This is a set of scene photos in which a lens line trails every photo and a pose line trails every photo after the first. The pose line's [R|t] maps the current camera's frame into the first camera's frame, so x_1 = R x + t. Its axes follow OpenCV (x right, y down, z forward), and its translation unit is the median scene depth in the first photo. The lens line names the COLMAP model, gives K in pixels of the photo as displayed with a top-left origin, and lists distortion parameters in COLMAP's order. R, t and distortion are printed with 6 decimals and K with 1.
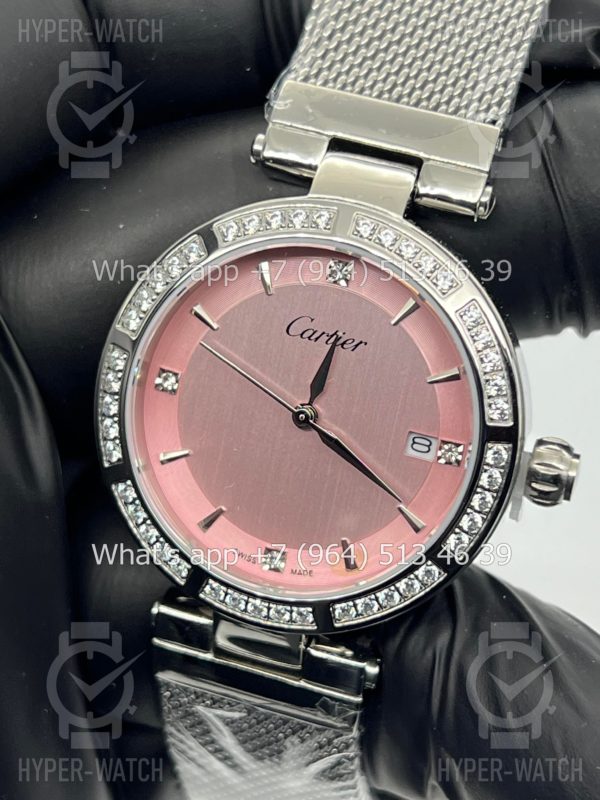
lens RADIAL K [[1939.1, 0, 294.4], [0, 1939.1, 402.9], [0, 0, 1]] dist [0.304440, 0.000000]
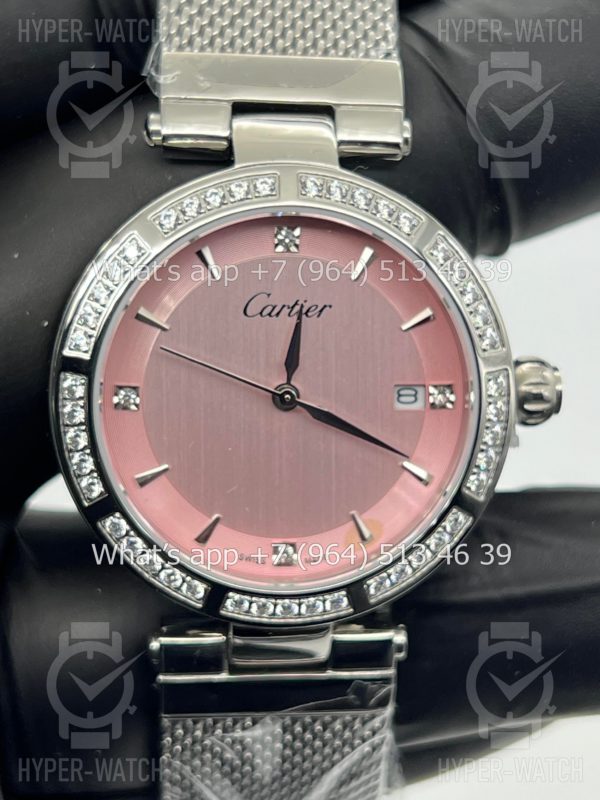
lens RADIAL K [[1939.1, 0, 299.9], [0, 1939.1, 403.5], [0, 0, 1]] dist [0.304440, 0.000000]
pose [[0.913107, -0.242370, 0.327860, -0.297075], [0.240595, 0.969505, 0.046633, -0.032109], [-0.329164, 0.036300, 0.943575, 0.111480]]
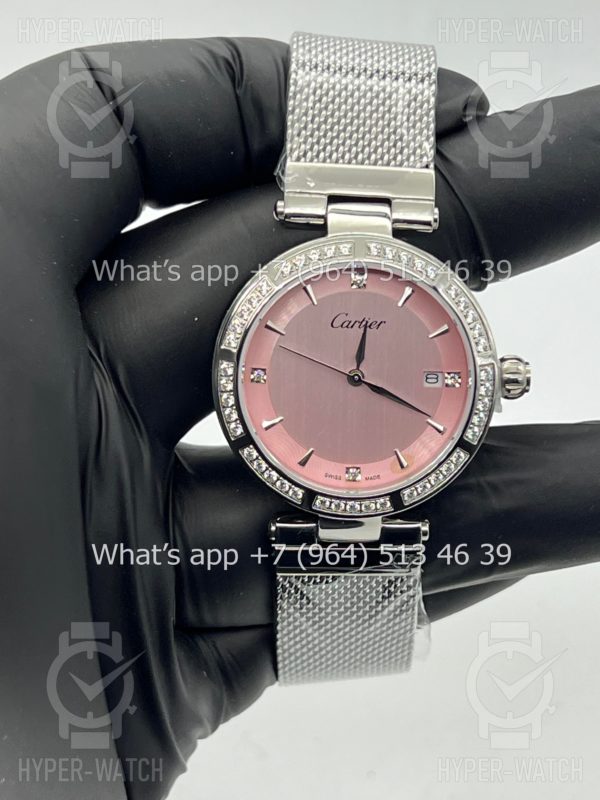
lens RADIAL K [[1939.1, 0, 302.8], [0, 1939.1, 400.3], [0, 0, 1]] dist [0.304440, 0.000000]
pose [[0.940799, -0.224862, 0.253642, -0.425700], [0.218030, 0.974385, 0.055115, -0.068932], [-0.259538, 0.003450, 0.965727, -0.466046]]
